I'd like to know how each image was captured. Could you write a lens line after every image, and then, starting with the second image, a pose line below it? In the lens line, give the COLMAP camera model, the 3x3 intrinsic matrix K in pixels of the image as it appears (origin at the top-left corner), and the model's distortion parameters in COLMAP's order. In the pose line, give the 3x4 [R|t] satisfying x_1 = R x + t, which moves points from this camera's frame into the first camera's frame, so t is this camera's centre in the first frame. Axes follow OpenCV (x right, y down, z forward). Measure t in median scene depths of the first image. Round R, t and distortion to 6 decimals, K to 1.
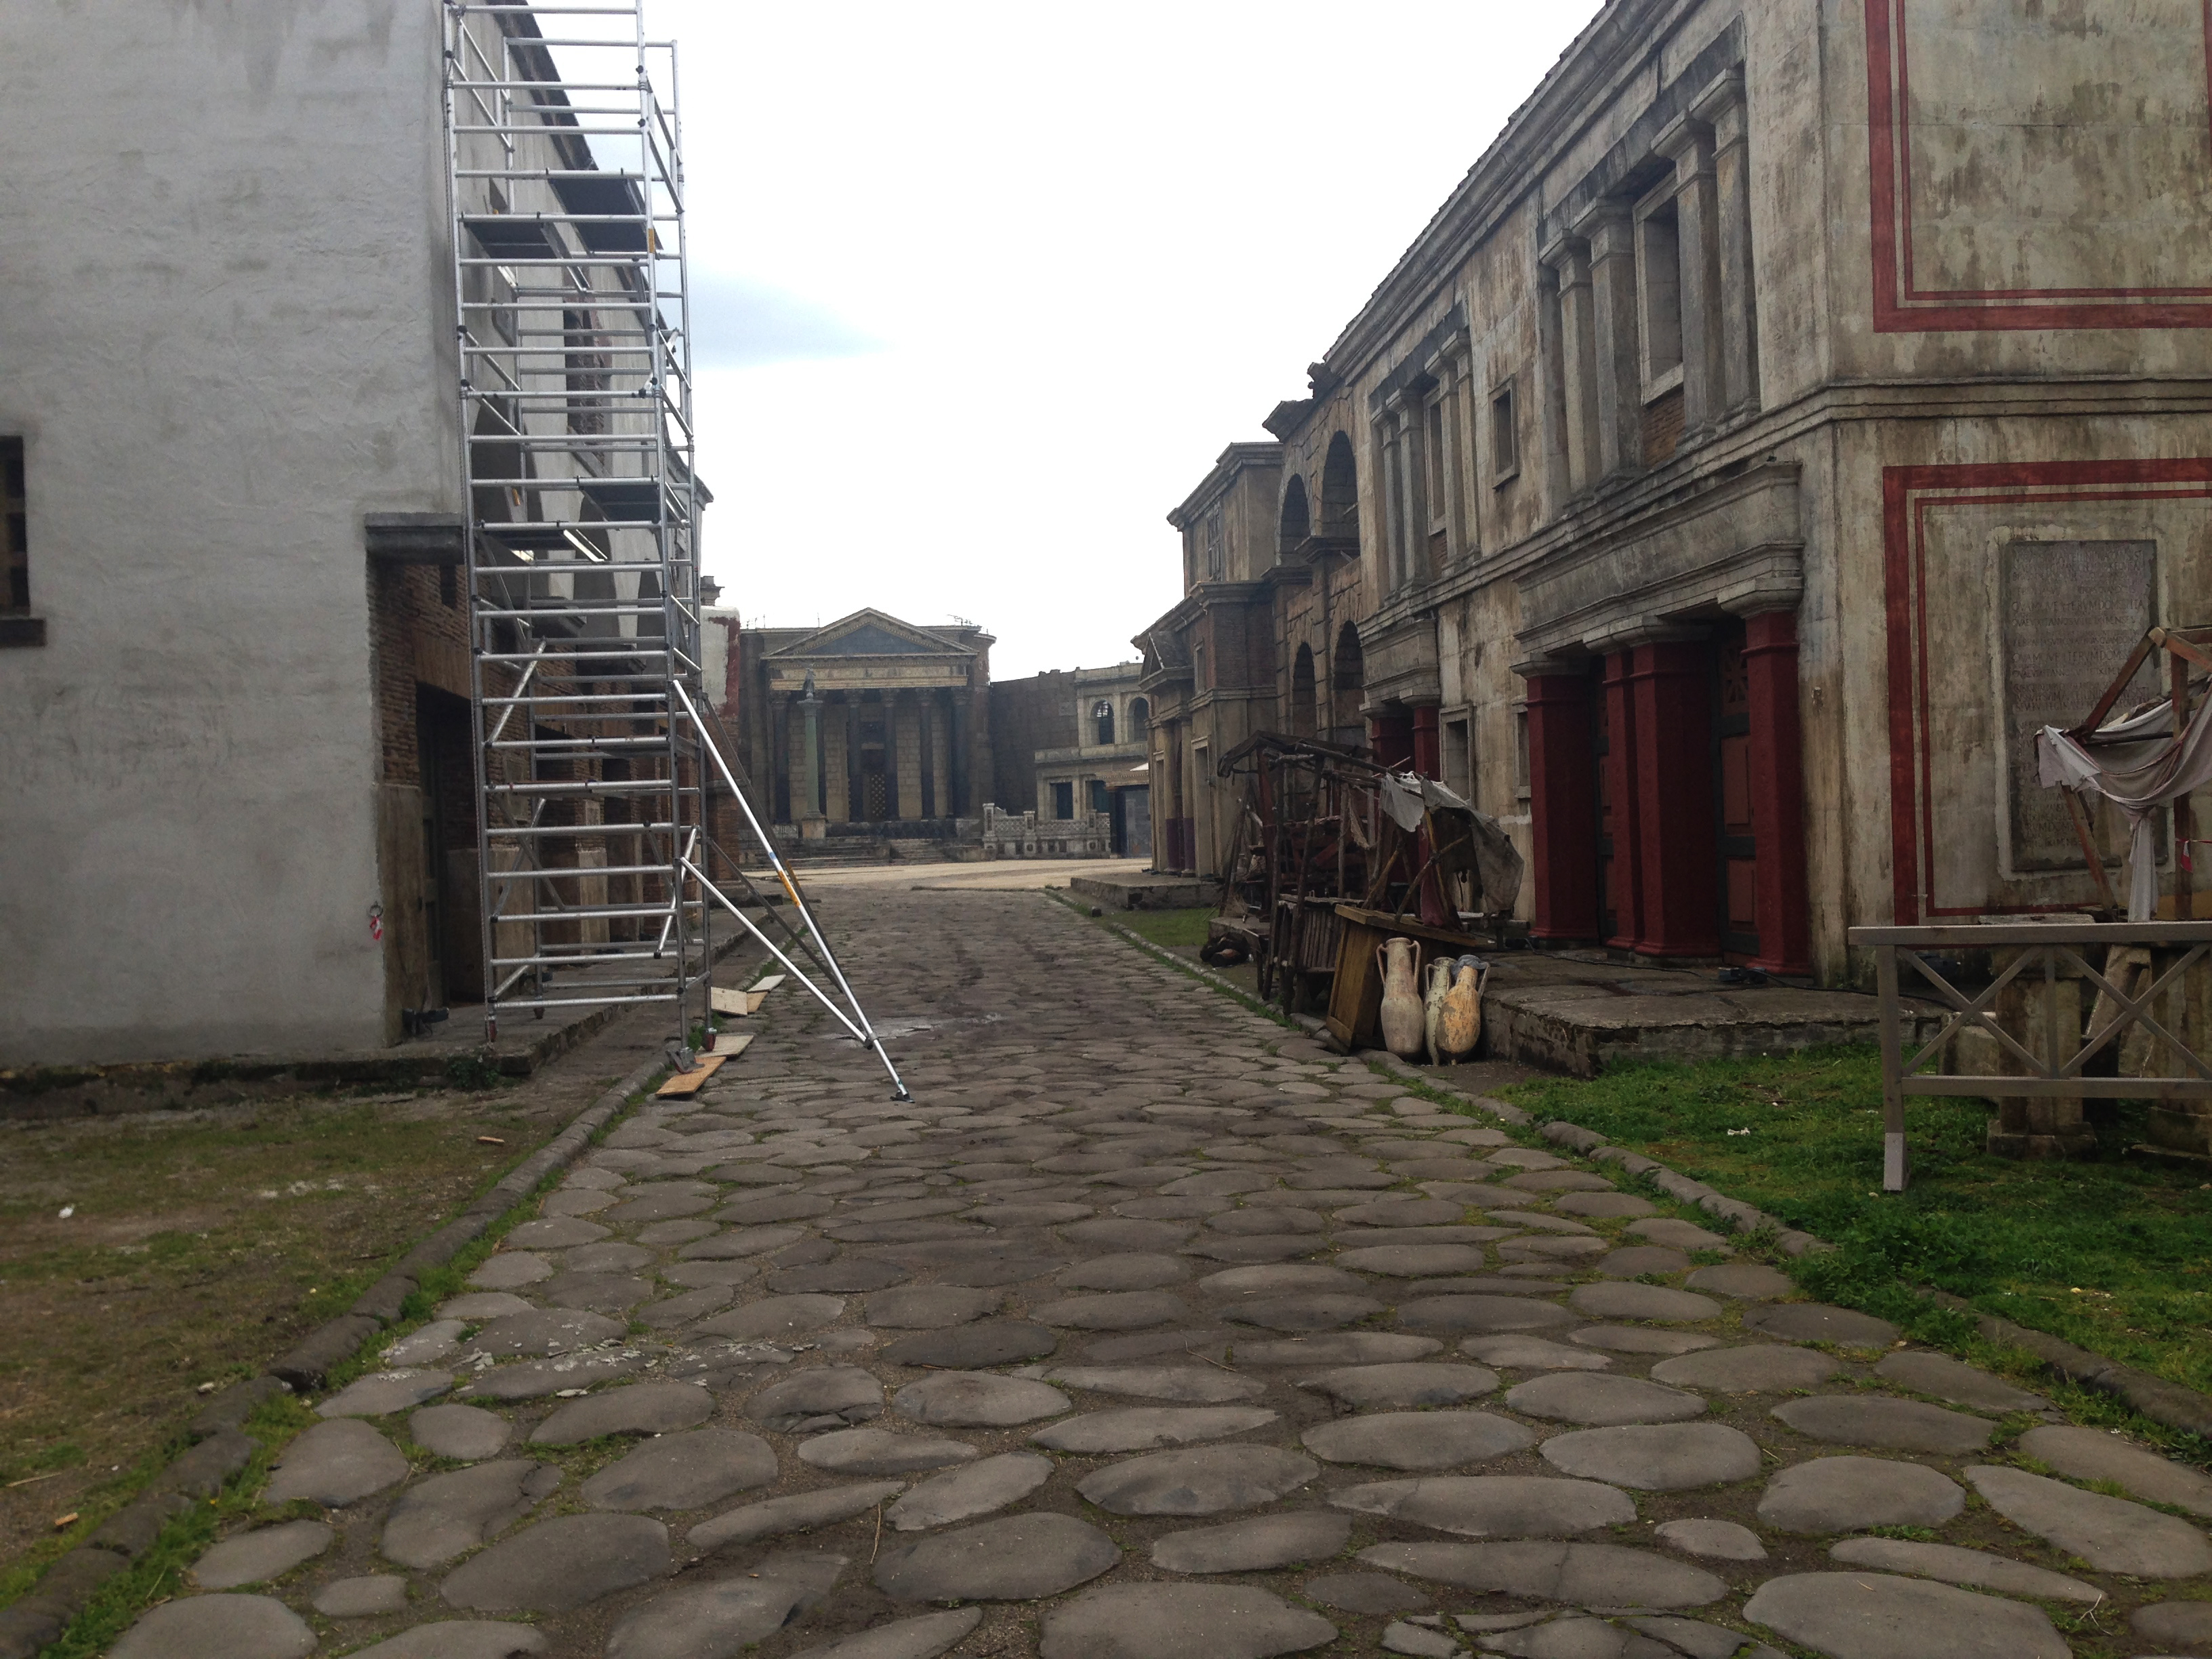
lens RADIAL K [[2293.4, 0, 1104.0], [0, 2293.4, 862.6], [0, 0, 1]] dist [0.079109, 0.011947]
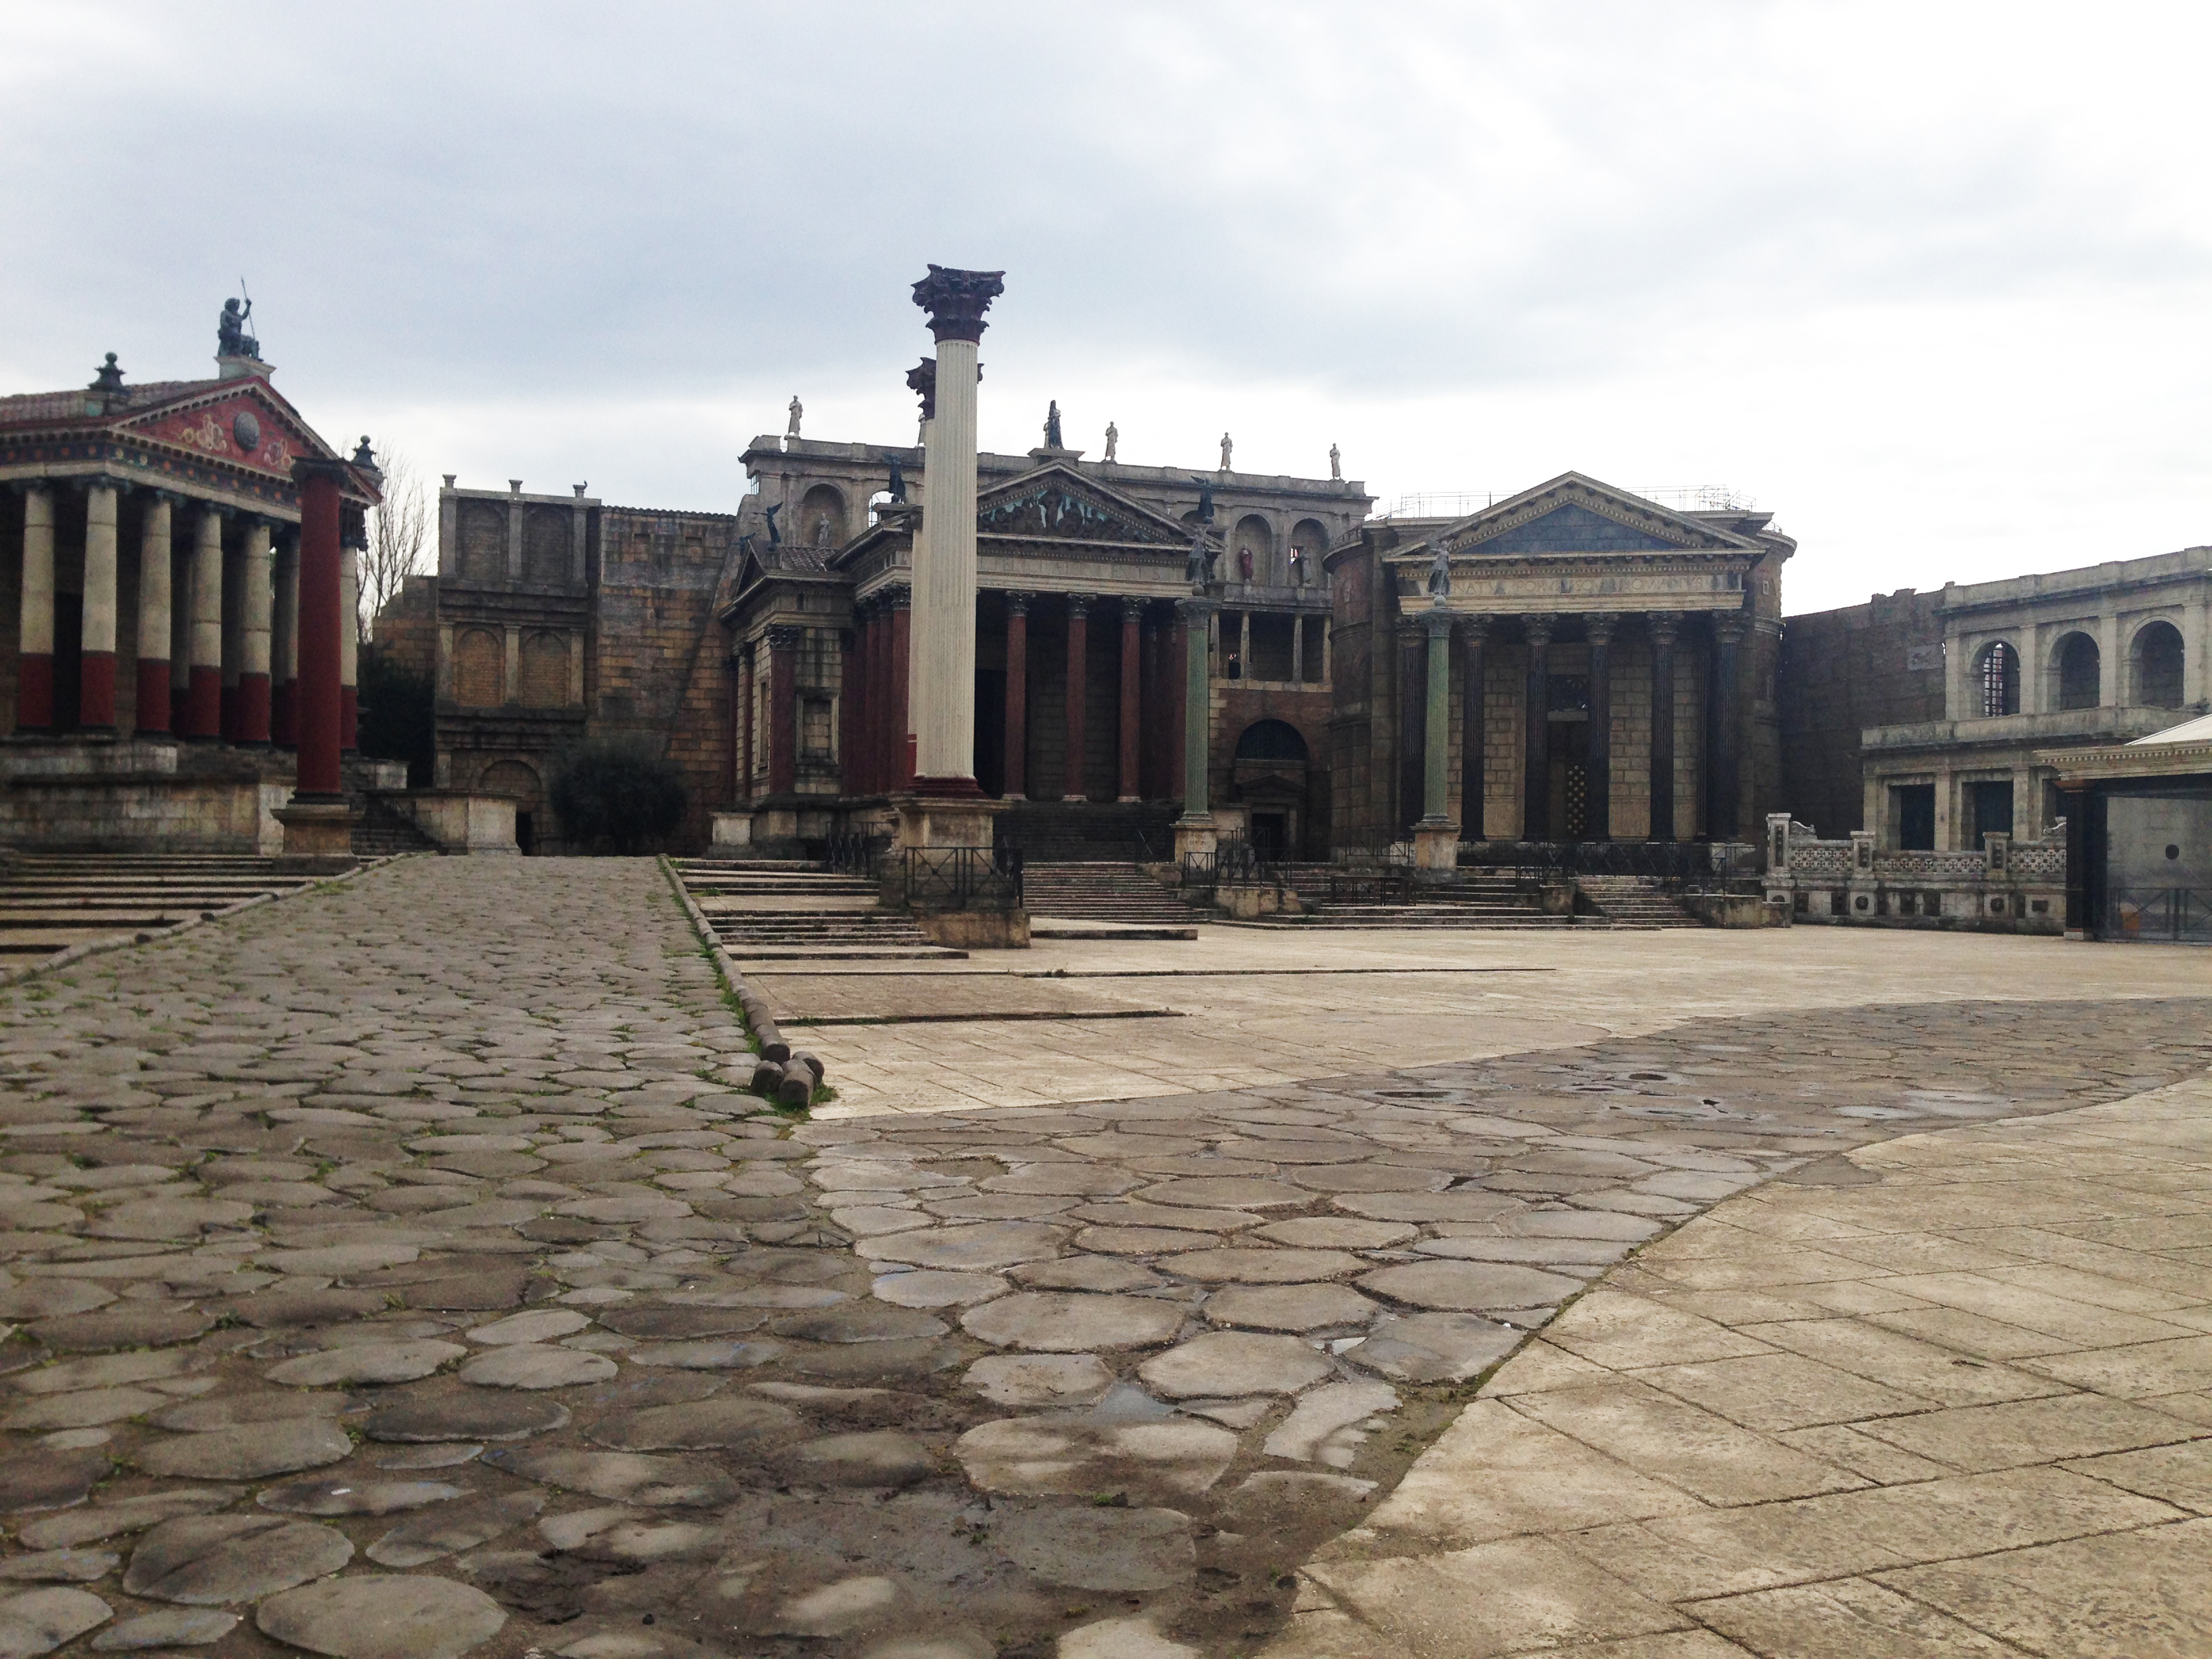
lens RADIAL K [[2293.4, 0, 1104.0], [0, 2293.4, 862.6], [0, 0, 1]] dist [0.079109, 0.011947]
pose [[0.948249, 0.041416, -0.314814, -0.027135], [-0.044785, 0.998991, -0.003470, -0.005521], [0.314352, 0.017389, 0.949147, 0.411512]]
